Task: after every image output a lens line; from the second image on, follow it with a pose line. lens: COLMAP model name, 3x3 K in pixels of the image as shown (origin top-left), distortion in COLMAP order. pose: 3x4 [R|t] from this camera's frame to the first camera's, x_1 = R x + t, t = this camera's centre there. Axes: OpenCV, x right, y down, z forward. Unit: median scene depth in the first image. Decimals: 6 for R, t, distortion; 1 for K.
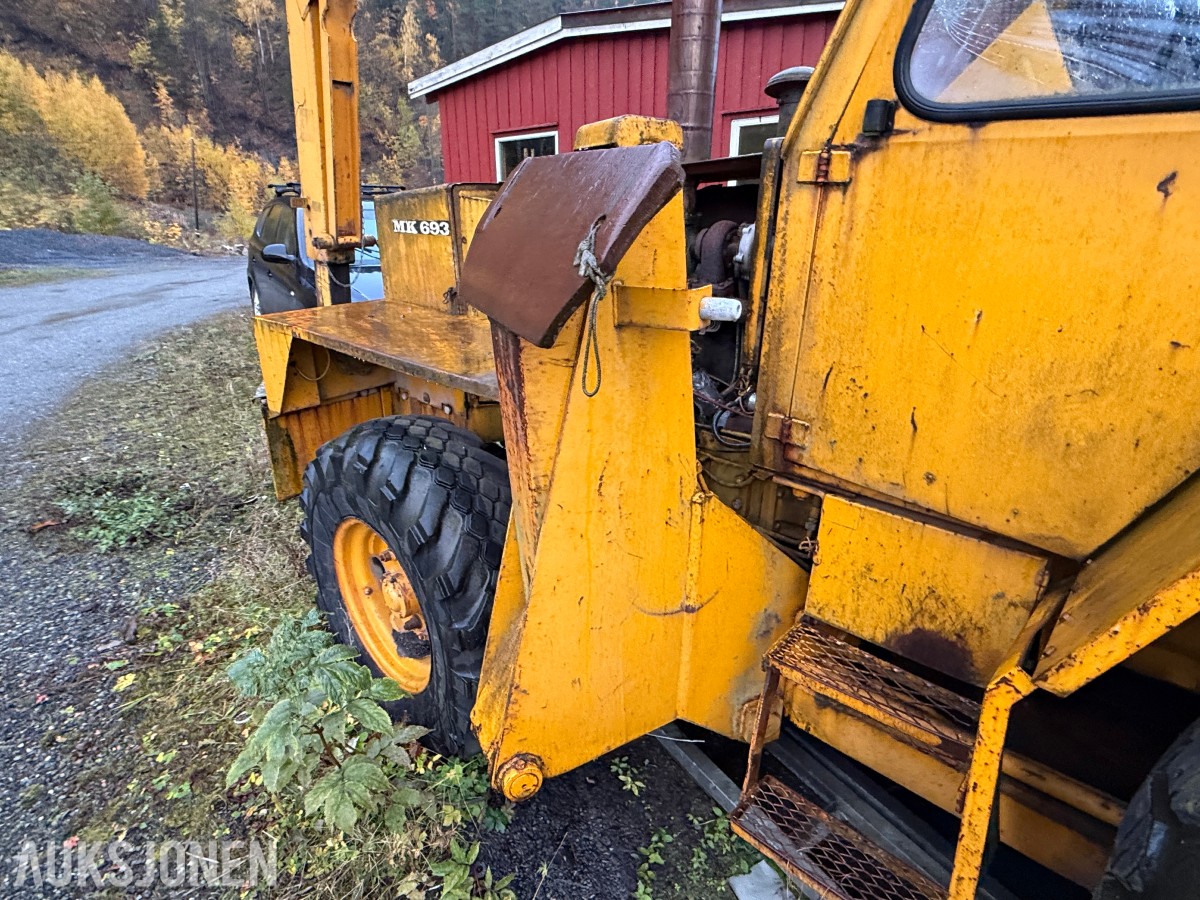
lens RADIAL K [[648.2, 0, 593.4], [0, 648.2, 444.7], [0, 0, 1]] dist [-0.000210, -0.000011]
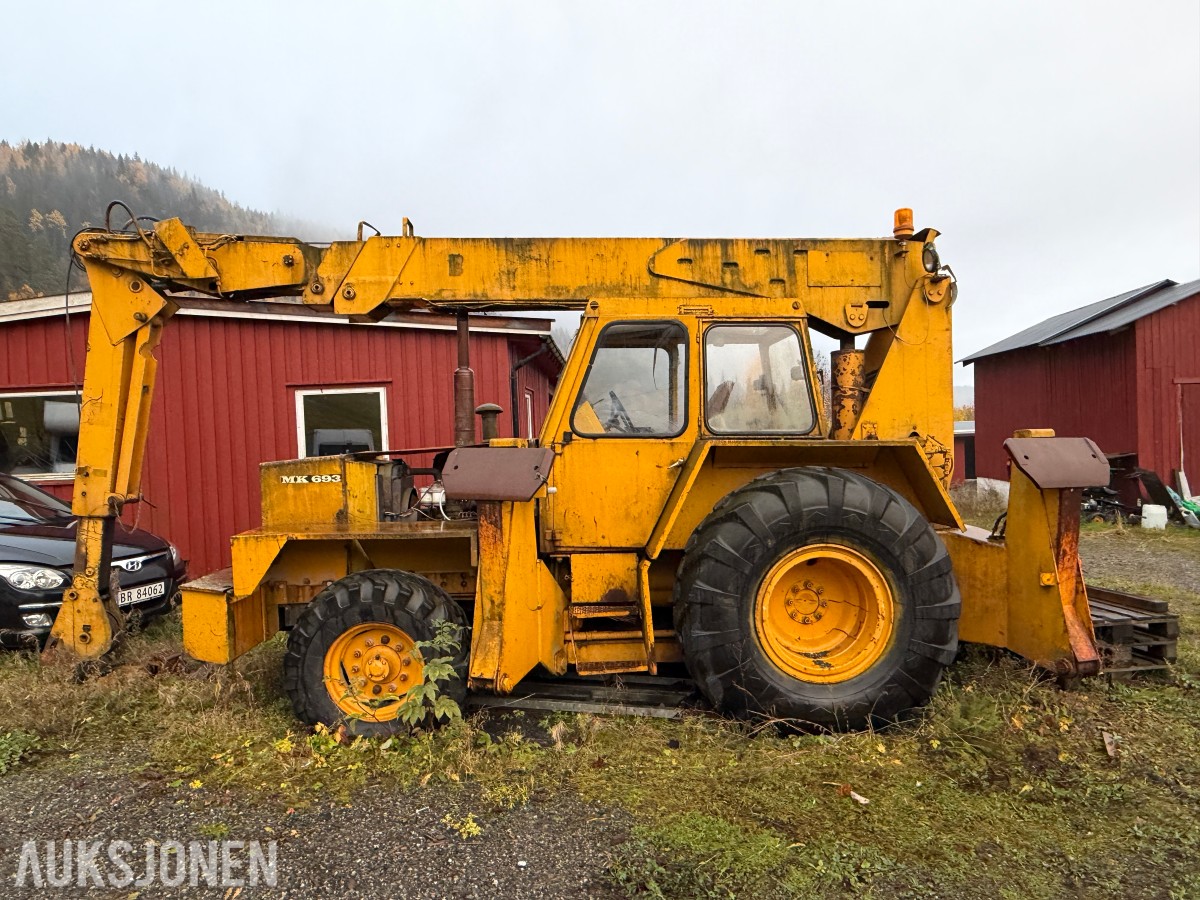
lens RADIAL K [[769.6, 0, 602.1], [0, 769.6, 455.1], [0, 0, 1]] dist [0.001410, 0.000104]
pose [[0.719328, -0.038945, 0.693578, -0.295268], [0.268917, 0.936193, -0.226332, 0.073983], [-0.640508, 0.349322, 0.683903, -0.245107]]
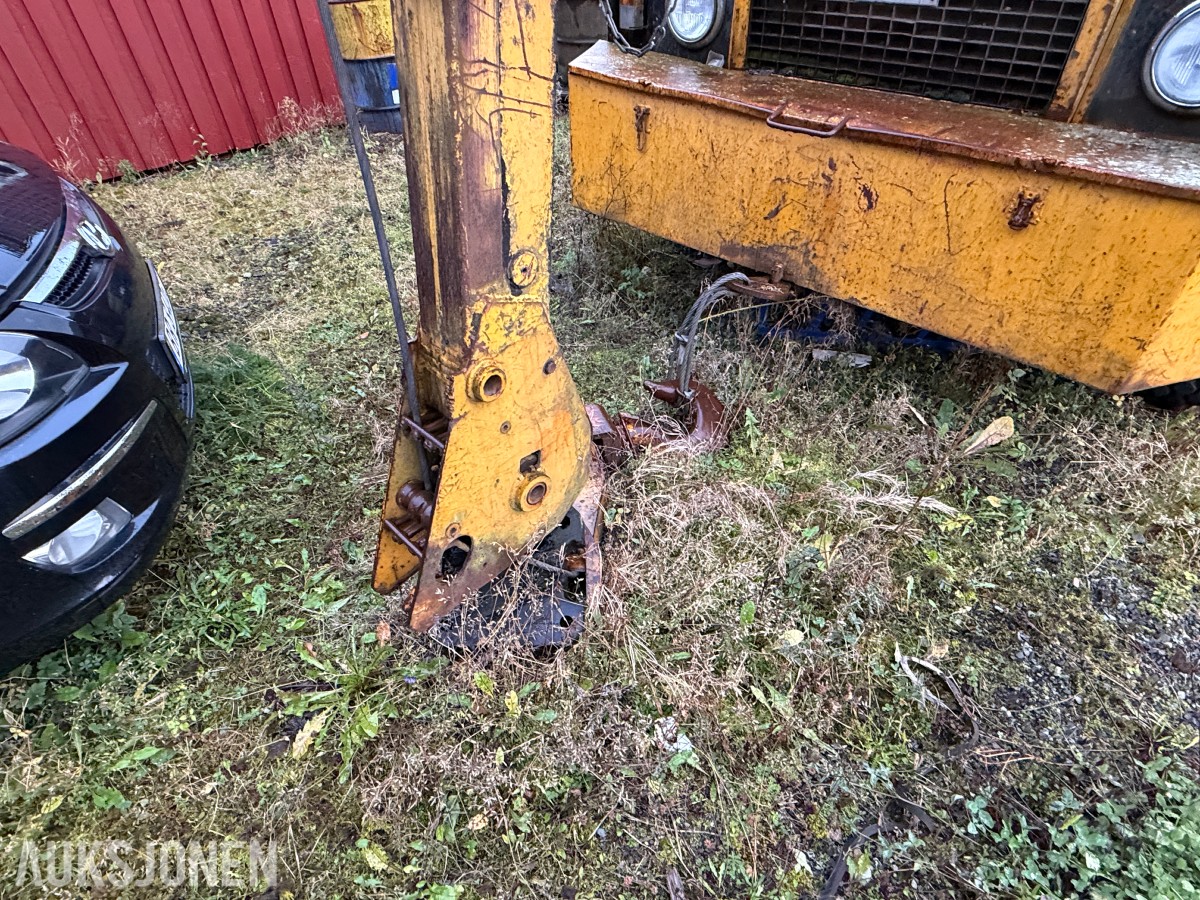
lens RADIAL K [[646.8, 0, 591.9], [0, 646.8, 452.7], [0, 0, 1]] dist [-0.001714, 0.000011]
pose [[0.051335, -0.662930, 0.746920, -0.278338], [0.378480, 0.705030, 0.599738, -0.118276], [-0.924185, 0.251907, 0.287098, 0.390849]]
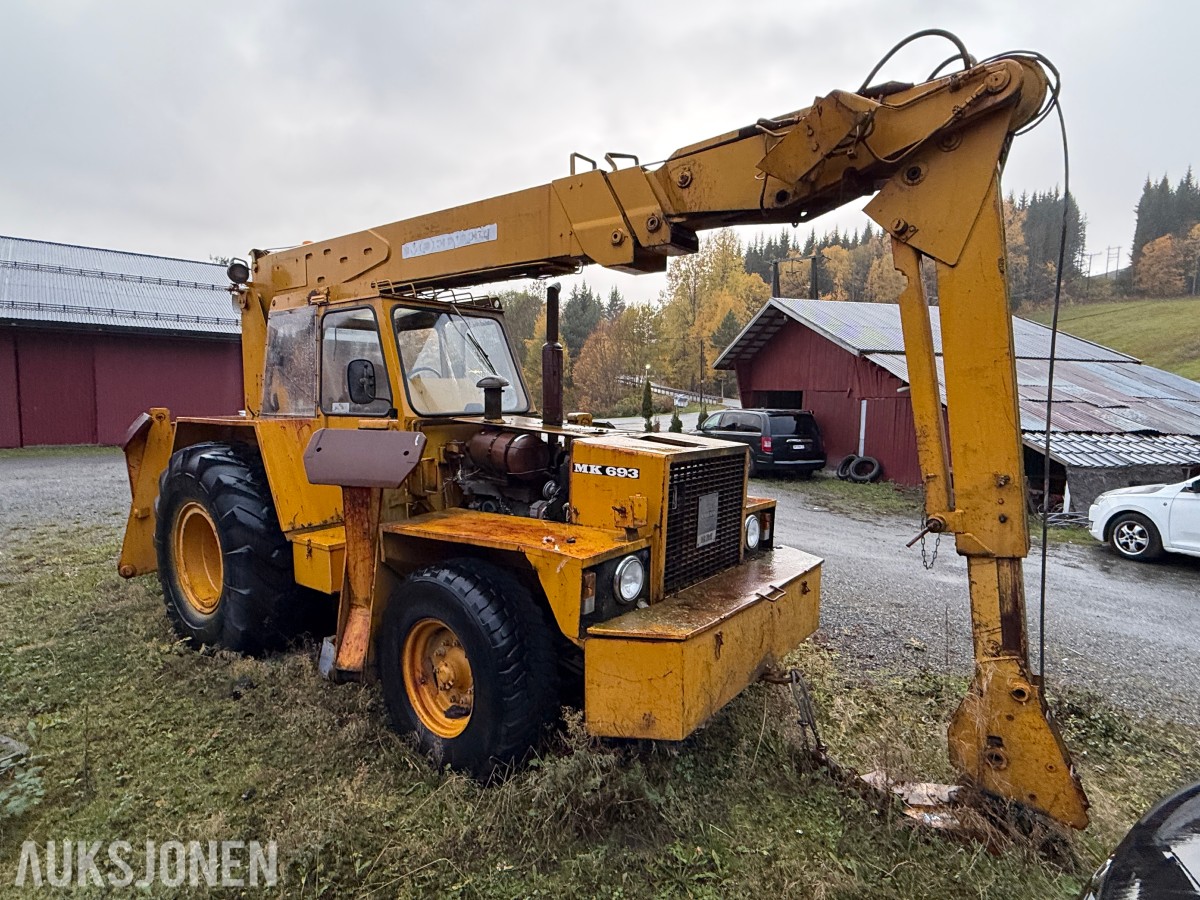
lens RADIAL K [[650.9, 0, 595.2], [0, 650.9, 451.3], [0, 0, 1]] dist [0.002443, 0.000799]
pose [[-0.997415, -0.015435, -0.070173, 0.034170], [-0.044426, 0.900068, 0.433479, -0.278739], [0.056469, 0.435476, -0.898427, 0.648658]]
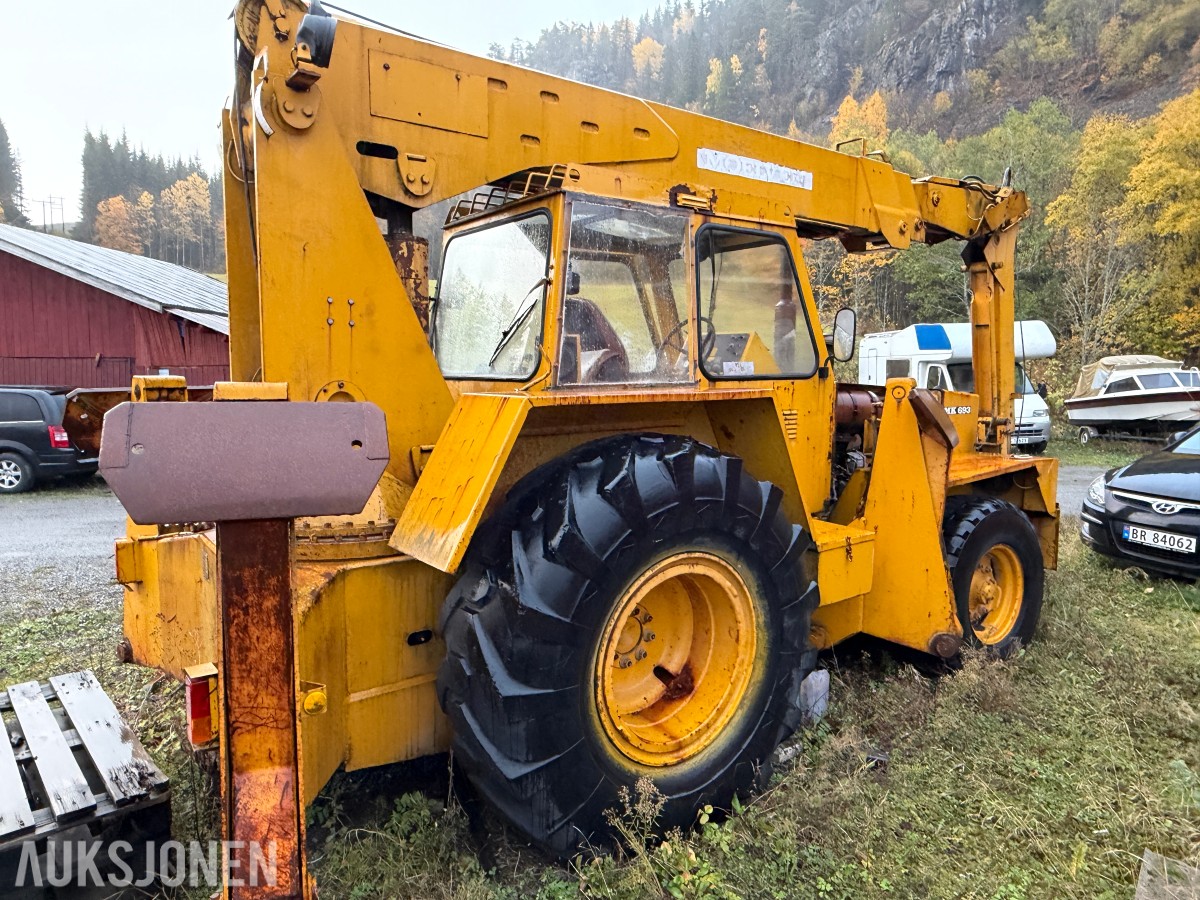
lens RADIAL K [[789.0, 0, 596.0], [0, 789.0, 448.4], [0, 0, 1]] dist [-0.001775, 0.001843]
pose [[-0.203833, 0.081831, -0.975580, 0.627916], [-0.349962, 0.924567, 0.150672, -0.082255], [0.914319, 0.372127, -0.159820, 0.191399]]
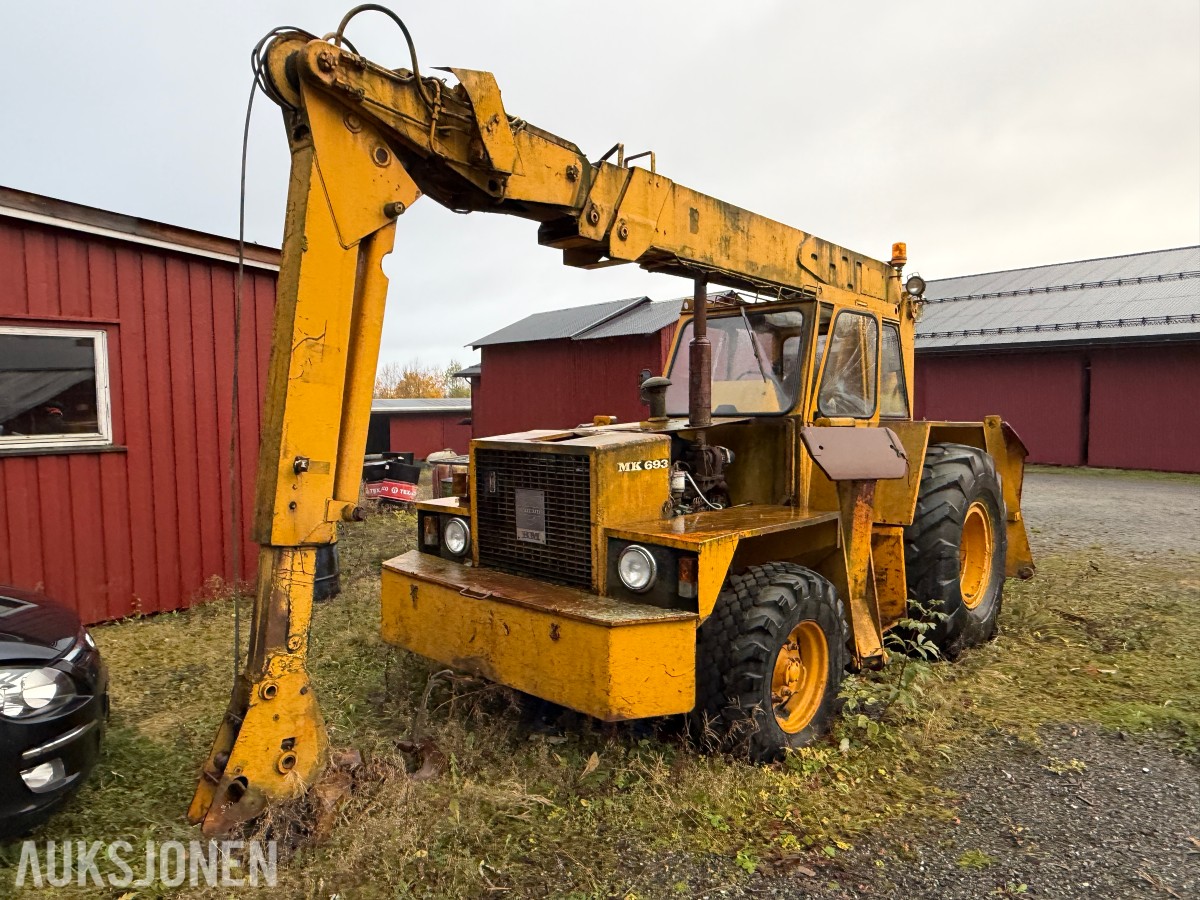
lens RADIAL K [[789.0, 0, 596.0], [0, 789.0, 448.4], [0, 0, 1]] dist [-0.001775, 0.001843]
pose [[0.003372, -0.059963, 0.998195, -0.502235], [0.350653, 0.934890, 0.054976, -0.128618], [-0.936499, 0.349835, 0.024179, 0.269519]]
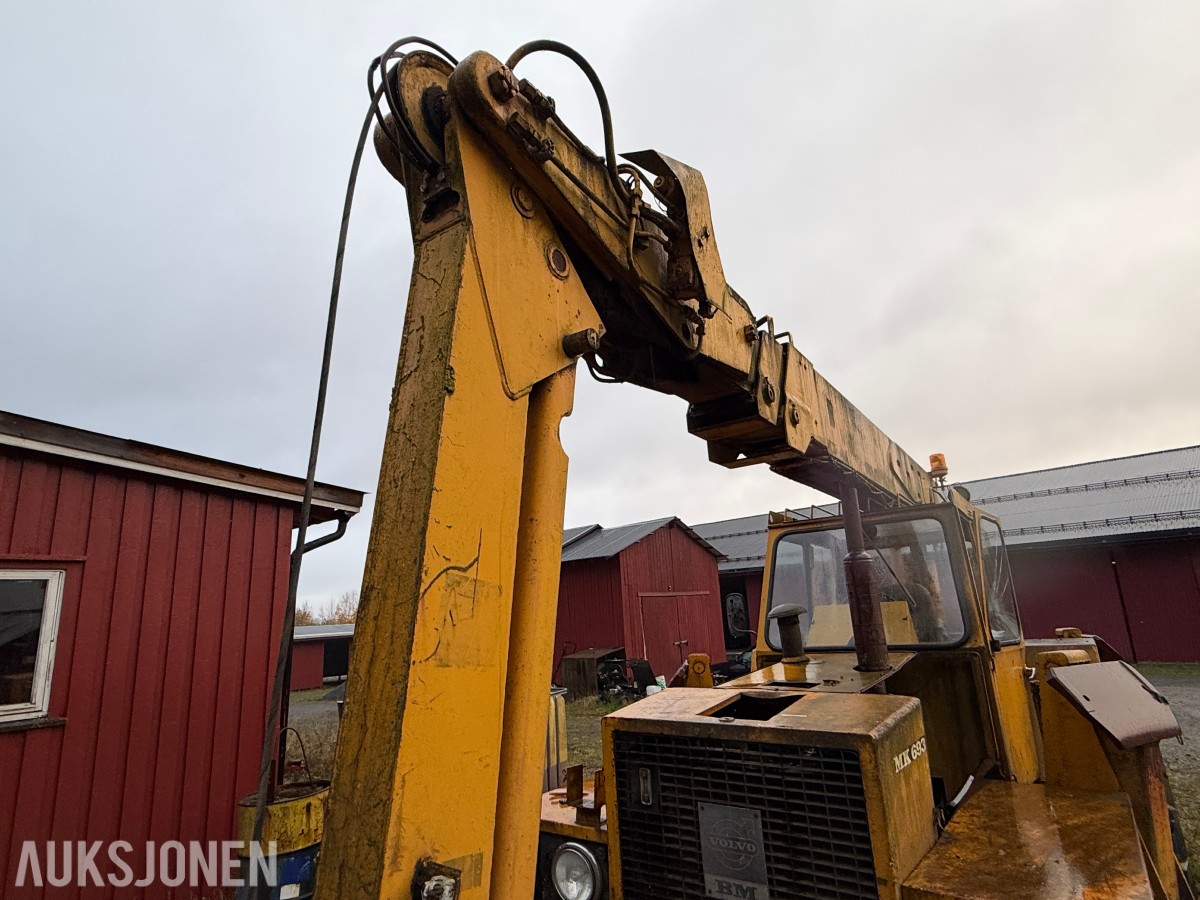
lens RADIAL K [[646.8, 0, 591.9], [0, 646.8, 452.7], [0, 0, 1]] dist [-0.001714, 0.000011]
pose [[-0.094441, 0.244861, 0.964948, -0.300652], [0.387940, 0.901710, -0.190846, -0.181178], [-0.916833, 0.356318, -0.180150, 0.363632]]
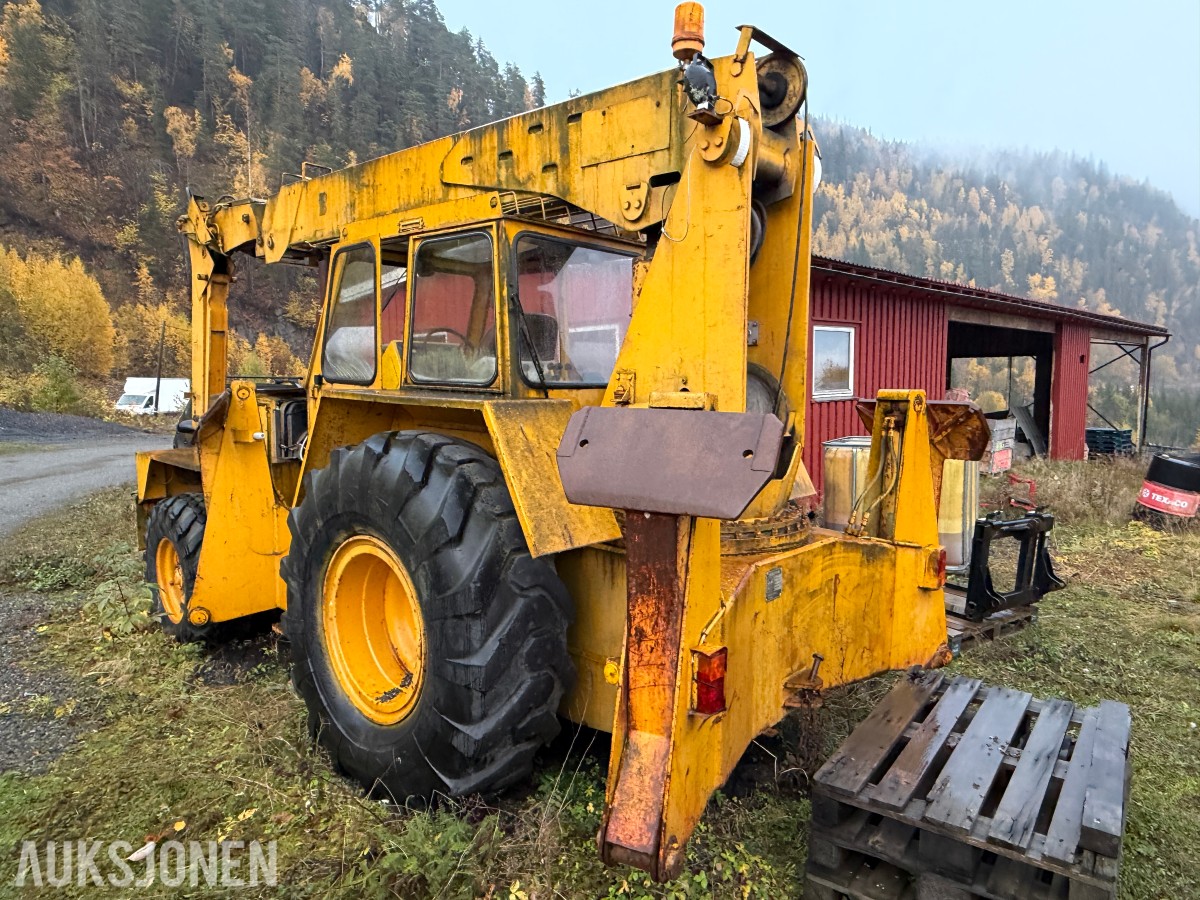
lens RADIAL K [[769.6, 0, 602.1], [0, 769.6, 455.1], [0, 0, 1]] dist [0.001410, 0.000104]
pose [[0.999976, -0.001643, -0.006738, 0.241243], [-0.000122, 0.967207, -0.253990, 0.107756], [0.006934, 0.253985, 0.967183, -0.336292]]
